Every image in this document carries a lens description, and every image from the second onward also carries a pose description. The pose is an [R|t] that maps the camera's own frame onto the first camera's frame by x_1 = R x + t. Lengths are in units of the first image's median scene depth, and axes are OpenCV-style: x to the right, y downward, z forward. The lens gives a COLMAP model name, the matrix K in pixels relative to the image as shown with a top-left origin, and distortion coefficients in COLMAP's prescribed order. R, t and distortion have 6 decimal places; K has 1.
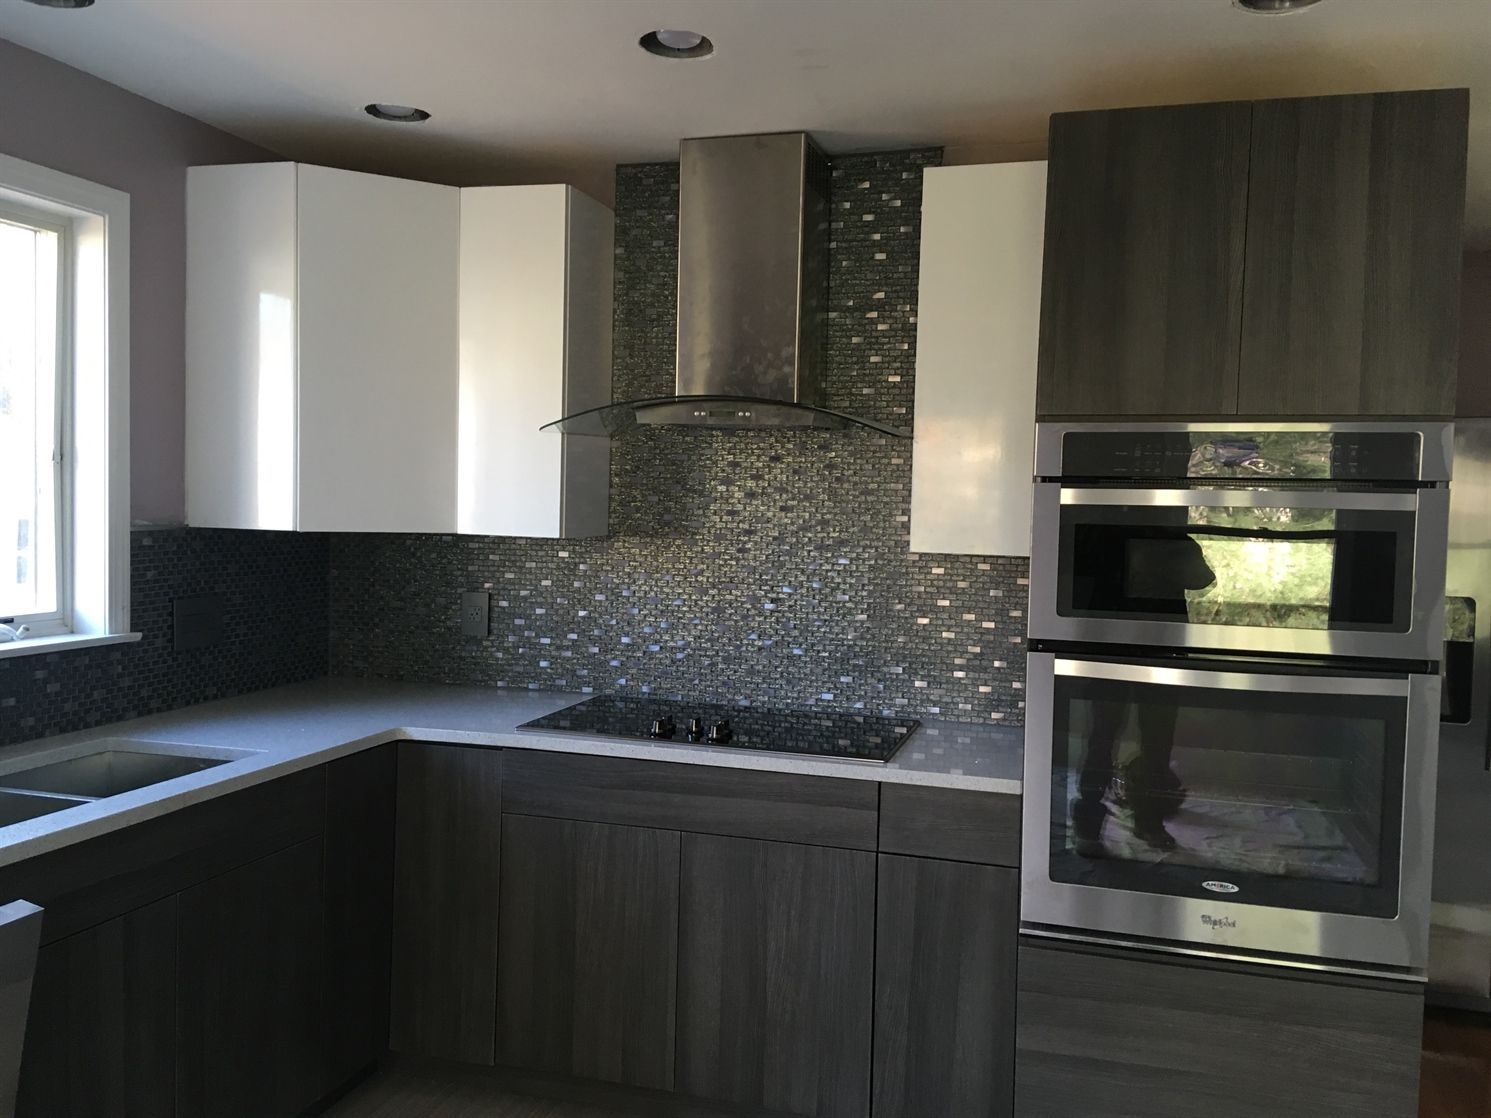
lens RADIAL K [[1250.6, 0, 755.1], [0, 1250.6, 562.3], [0, 0, 1]] dist [0.065534, -0.076140]
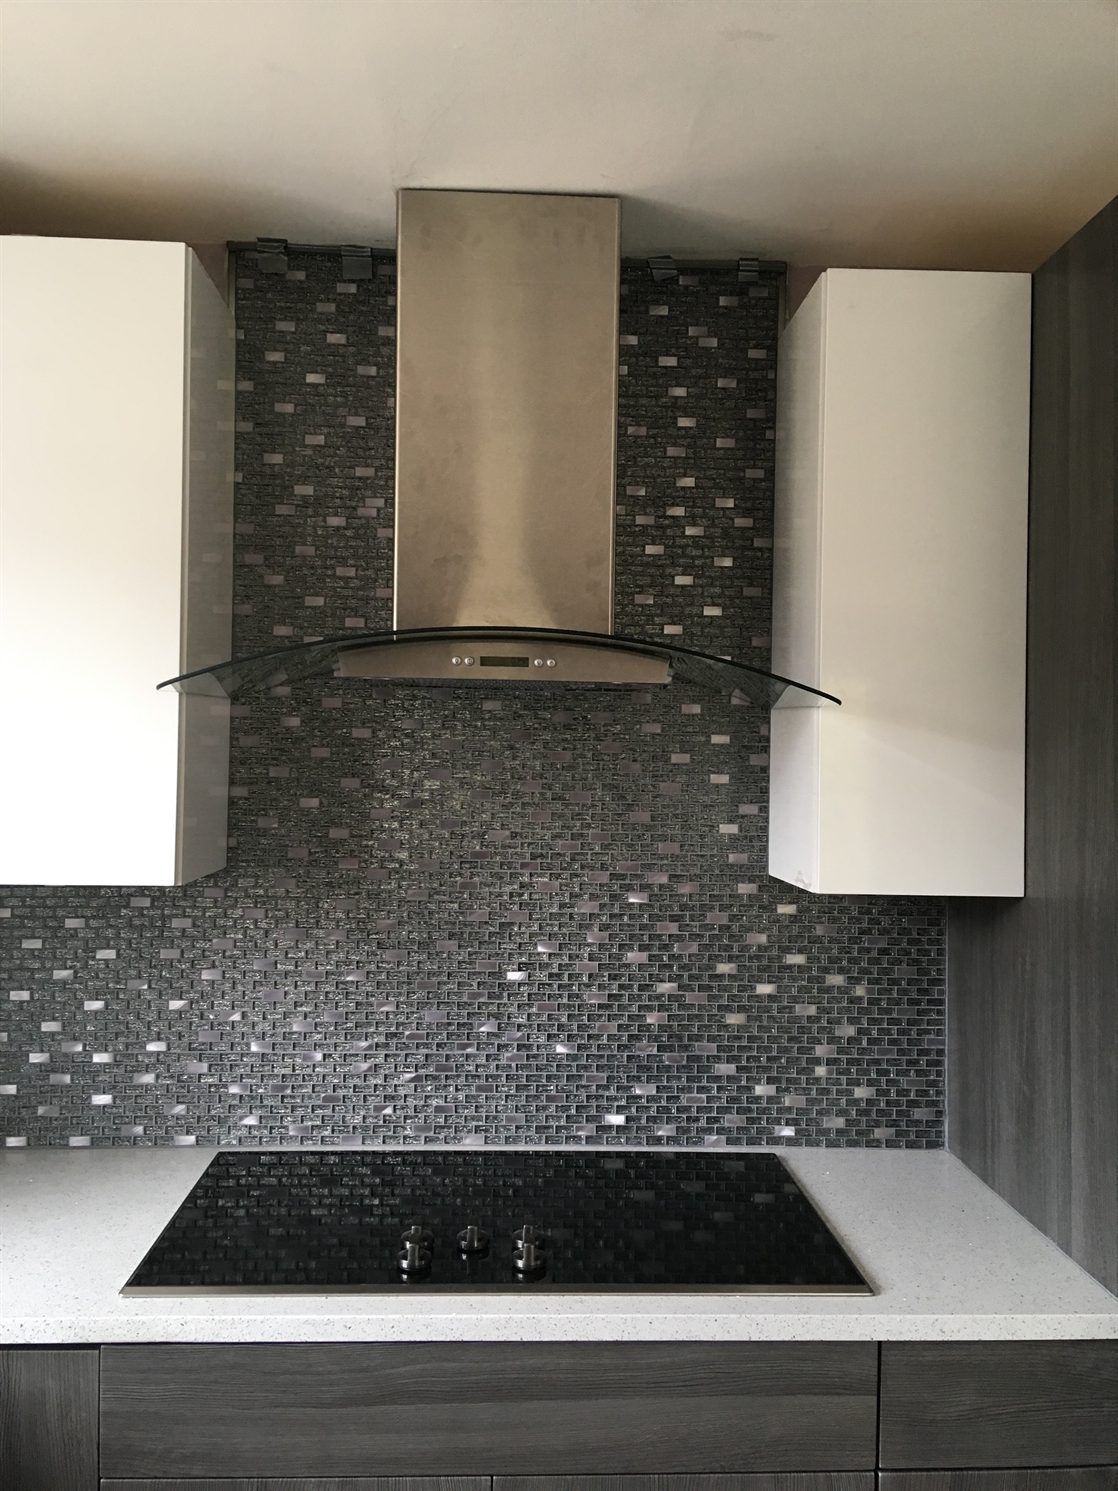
lens RADIAL K [[1250.6, 0, 556.2], [0, 1250.6, 742.6], [0, 0, 1]] dist [0.065534, -0.076140]
pose [[0.945680, -0.007345, 0.325015, -0.182490], [0.026677, 0.998126, -0.055064, -0.048777], [-0.324002, 0.060744, 0.944104, 0.446374]]
